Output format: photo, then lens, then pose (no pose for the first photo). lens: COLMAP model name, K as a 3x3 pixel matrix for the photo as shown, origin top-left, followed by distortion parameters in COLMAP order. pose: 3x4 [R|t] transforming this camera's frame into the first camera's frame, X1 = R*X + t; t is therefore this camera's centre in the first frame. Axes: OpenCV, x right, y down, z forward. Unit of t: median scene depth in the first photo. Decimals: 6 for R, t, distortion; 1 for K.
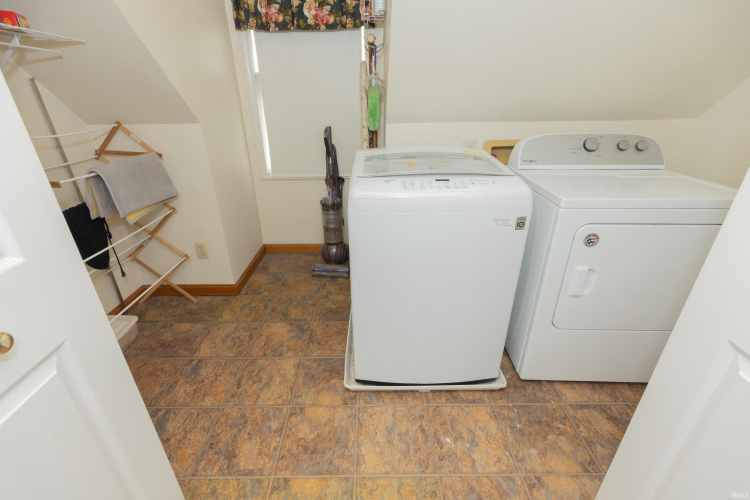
lens RADIAL K [[336.9, 0, 372.7], [0, 336.9, 249.3], [0, 0, 1]] dist [0.002125, 0.000027]
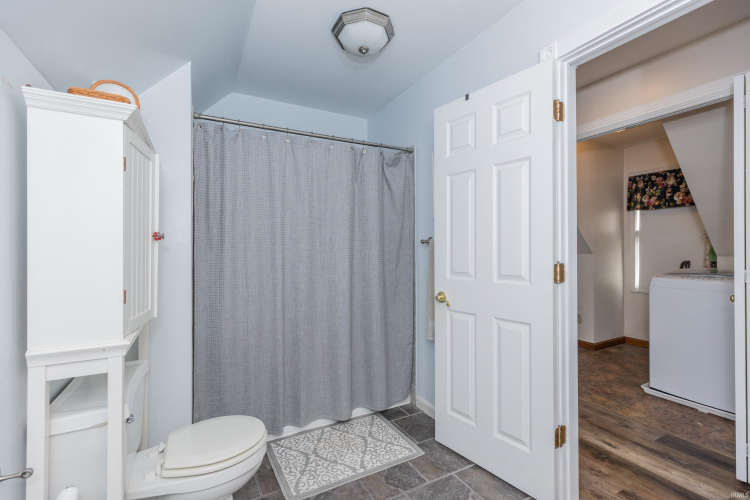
lens RADIAL K [[336.9, 0, 376.3], [0, 336.9, 251.1], [0, 0, 1]] dist [0.002125, 0.000027]
pose [[0.490032, 0.009235, -0.871655, 0.554549], [-0.372471, 0.906282, -0.199796, 0.450145], [0.788120, 0.422572, 0.447547, -0.855052]]
